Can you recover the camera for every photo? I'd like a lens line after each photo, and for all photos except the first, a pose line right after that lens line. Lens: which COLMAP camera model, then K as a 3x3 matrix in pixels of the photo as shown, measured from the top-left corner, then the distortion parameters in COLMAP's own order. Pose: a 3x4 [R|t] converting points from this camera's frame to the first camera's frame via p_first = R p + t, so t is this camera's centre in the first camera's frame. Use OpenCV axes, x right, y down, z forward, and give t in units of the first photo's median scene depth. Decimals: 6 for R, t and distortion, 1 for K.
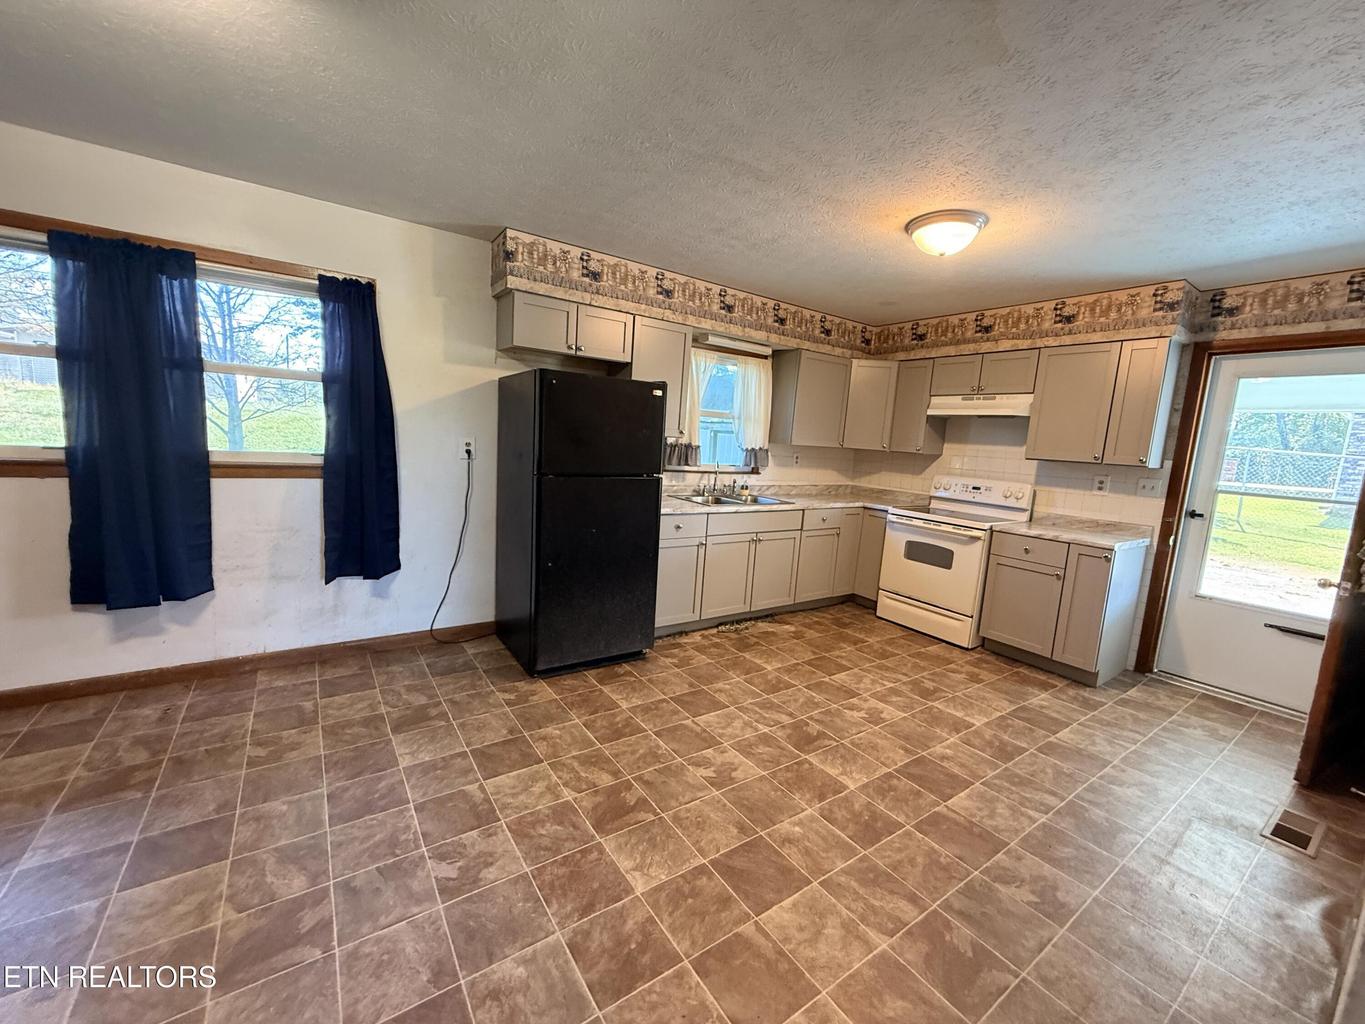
lens RADIAL K [[539.3, 0, 680.7], [0, 539.3, 512.6], [0, 0, 1]] dist [0.000564, -0.000550]
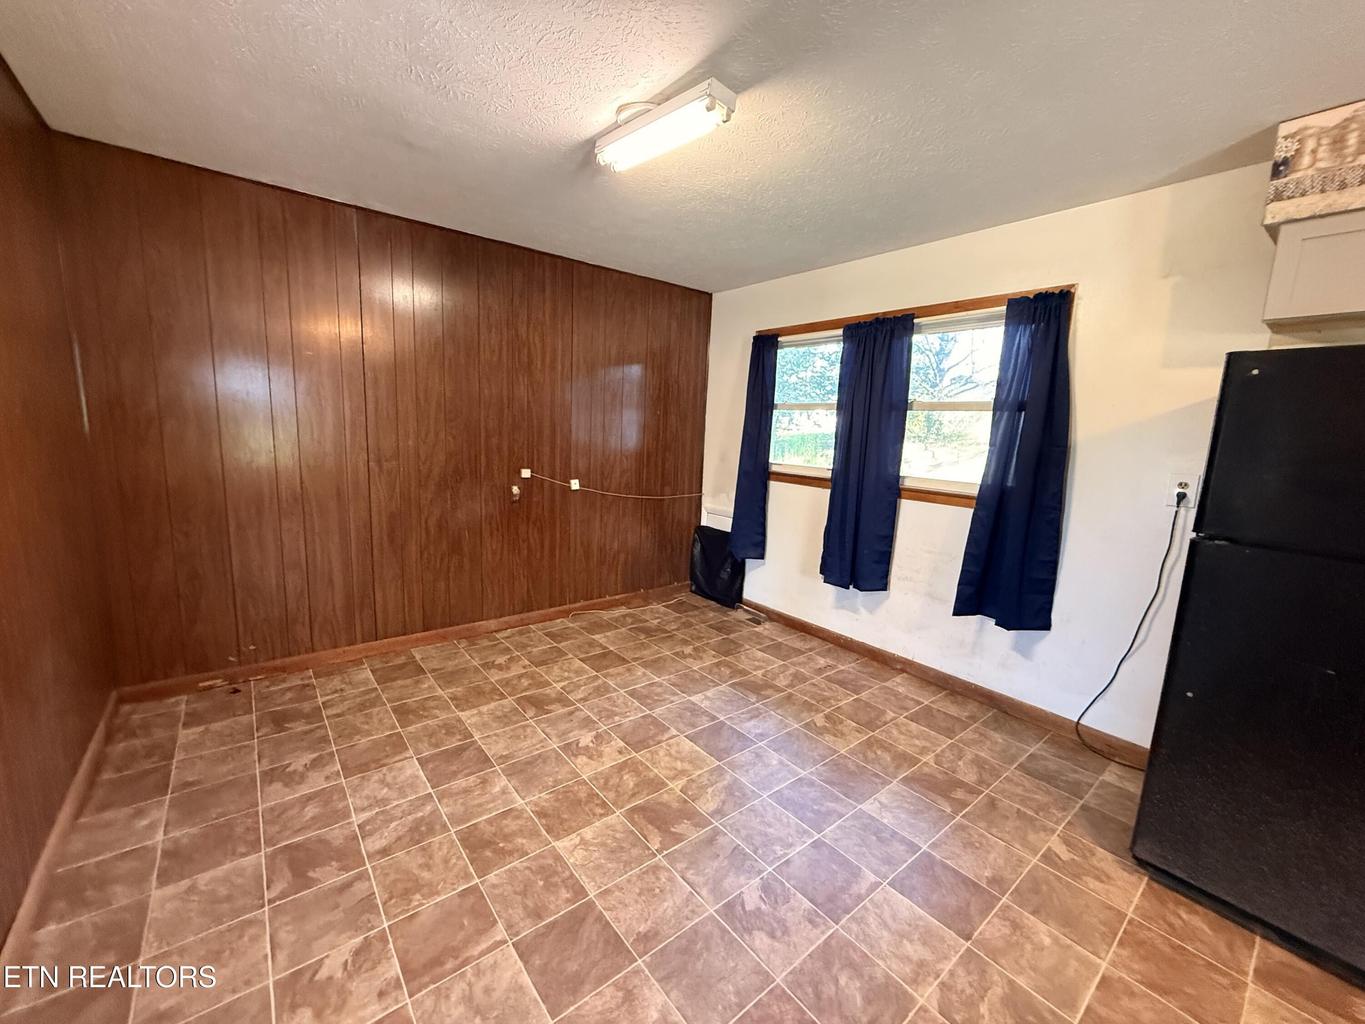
lens RADIAL K [[539.3, 0, 676.0], [0, 539.3, 512.3], [0, 0, 1]] dist [0.000564, -0.000550]
pose [[0.078707, 0.099253, -0.991945, 0.273827], [-0.177414, 0.980542, 0.084035, -0.046480], [0.980984, 0.169371, 0.094784, 0.398799]]
